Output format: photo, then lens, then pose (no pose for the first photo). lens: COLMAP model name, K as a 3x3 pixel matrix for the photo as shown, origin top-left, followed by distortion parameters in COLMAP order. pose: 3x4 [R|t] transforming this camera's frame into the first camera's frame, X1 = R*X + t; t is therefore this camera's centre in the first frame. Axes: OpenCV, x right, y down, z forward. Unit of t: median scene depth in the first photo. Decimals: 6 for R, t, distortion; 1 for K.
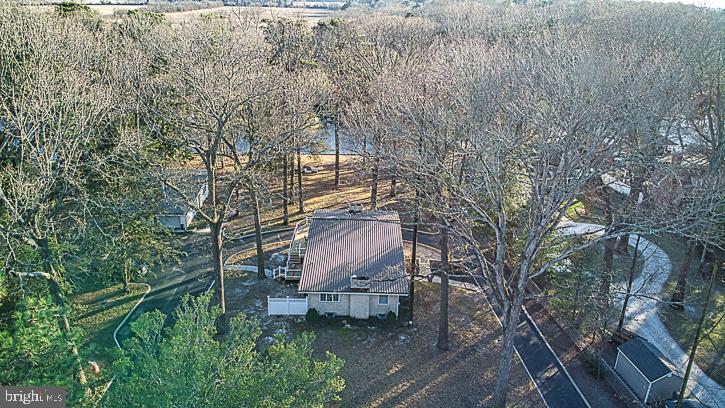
lens RADIAL K [[537.9, 0, 363.2], [0, 537.9, 204.3], [0, 0, 1]] dist [0.095638, -0.202235]
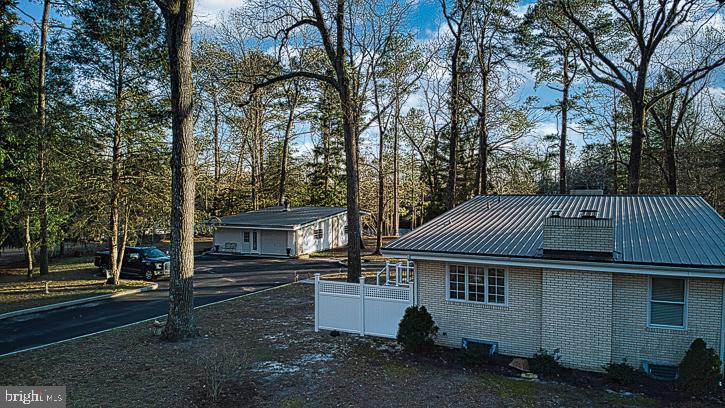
lens RADIAL K [[537.9, 0, 356.7], [0, 537.9, 206.5], [0, 0, 1]] dist [0.095638, -0.202235]
pose [[0.901940, -0.005146, -0.431830, 0.013920], [-0.150378, 0.933608, -0.325213, 0.245690], [0.404834, 0.358260, 0.841284, 0.680877]]
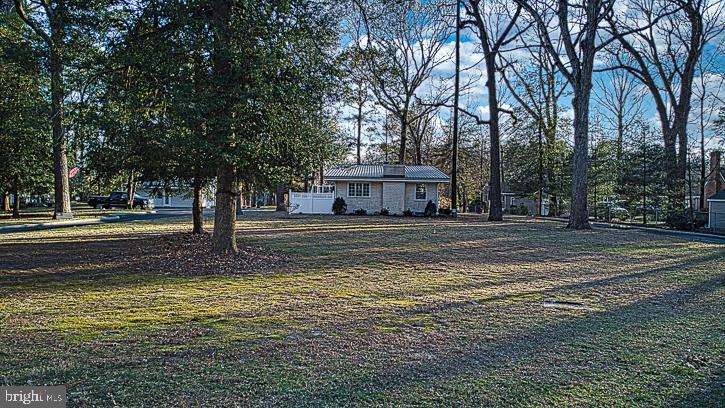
lens RADIAL K [[537.9, 0, 361.3], [0, 537.9, 208.0], [0, 0, 1]] dist [0.095638, -0.202235]
pose [[0.999809, -0.000894, -0.019498, -0.042154], [-0.006050, 0.935546, -0.353152, 0.510976], [0.018557, 0.353203, 0.935363, 0.192777]]
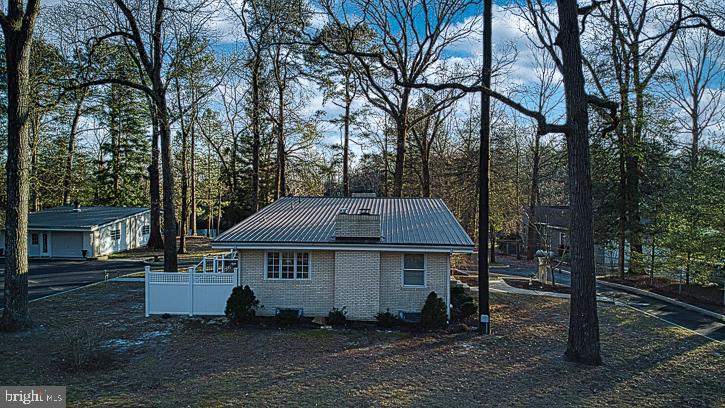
lens RADIAL K [[537.9, 0, 362.6], [0, 537.9, 209.5], [0, 0, 1]] dist [0.095638, -0.202235]
pose [[0.998722, -0.006856, -0.050066, 0.019005], [-0.011298, 0.935382, -0.353460, 0.281428], [0.049254, 0.353574, 0.934109, 0.588823]]
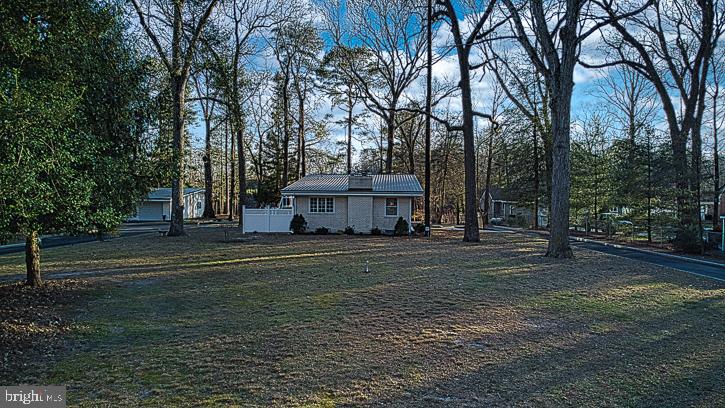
lens RADIAL K [[537.9, 0, 358.9], [0, 537.9, 209.3], [0, 0, 1]] dist [0.095638, -0.202235]
pose [[0.998449, -0.008602, -0.055002, 0.033812], [-0.011355, 0.935751, -0.352480, 0.452296], [0.054501, 0.352558, 0.934202, 0.281446]]
